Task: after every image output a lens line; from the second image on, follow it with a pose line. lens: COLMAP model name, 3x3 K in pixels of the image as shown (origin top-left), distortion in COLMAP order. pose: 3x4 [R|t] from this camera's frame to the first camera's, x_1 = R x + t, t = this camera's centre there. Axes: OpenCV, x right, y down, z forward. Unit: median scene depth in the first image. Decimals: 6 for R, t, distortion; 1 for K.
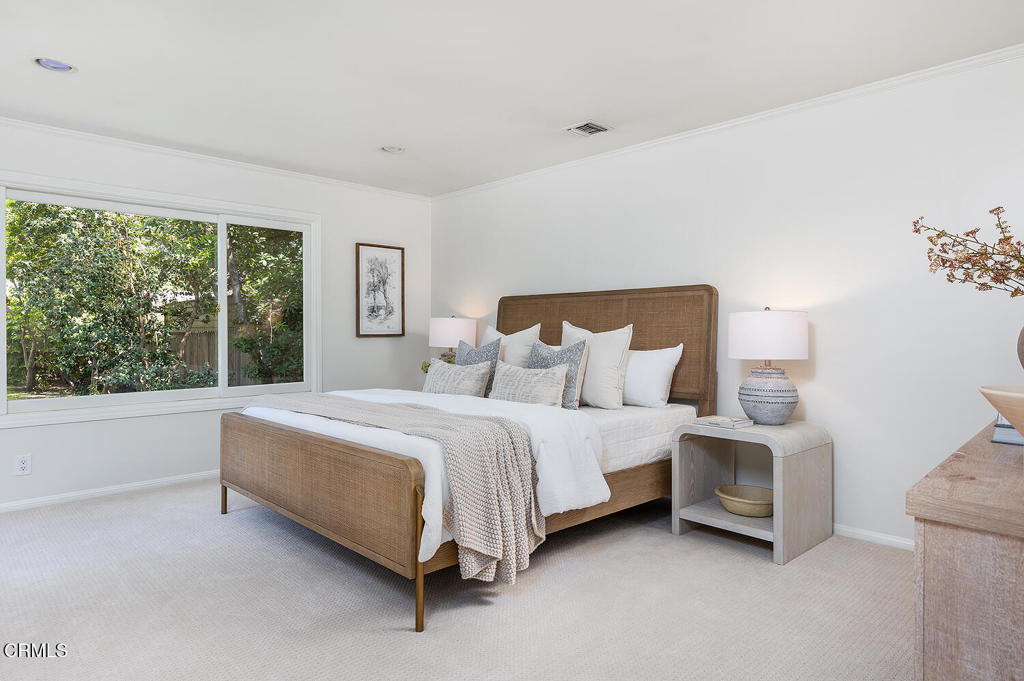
lens RADIAL K [[608.7, 0, 512.0], [0, 608.7, 340.5], [0, 0, 1]] dist [0.209171, -0.000056]
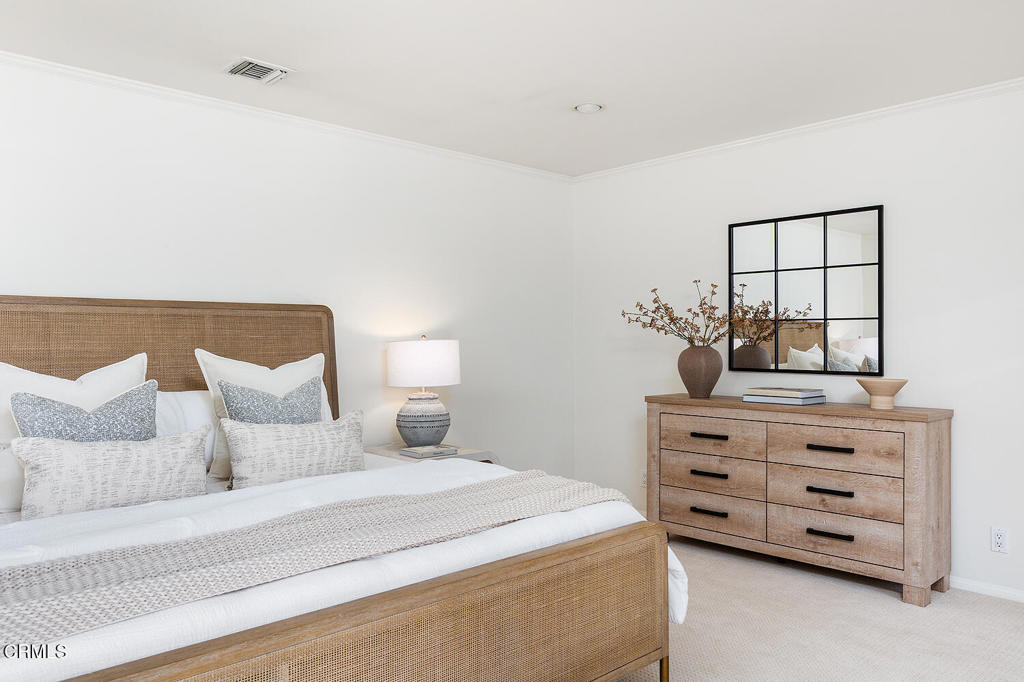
lens RADIAL K [[740.7, 0, 512.0], [0, 740.7, 341.0], [0, 0, 1]] dist [0.008206, 0.001536]
pose [[-0.013082, 0.002367, 0.999912, -0.724242], [0.031348, 0.999507, -0.001956, -0.030257], [-0.999423, 0.031320, -0.013149, 0.754845]]
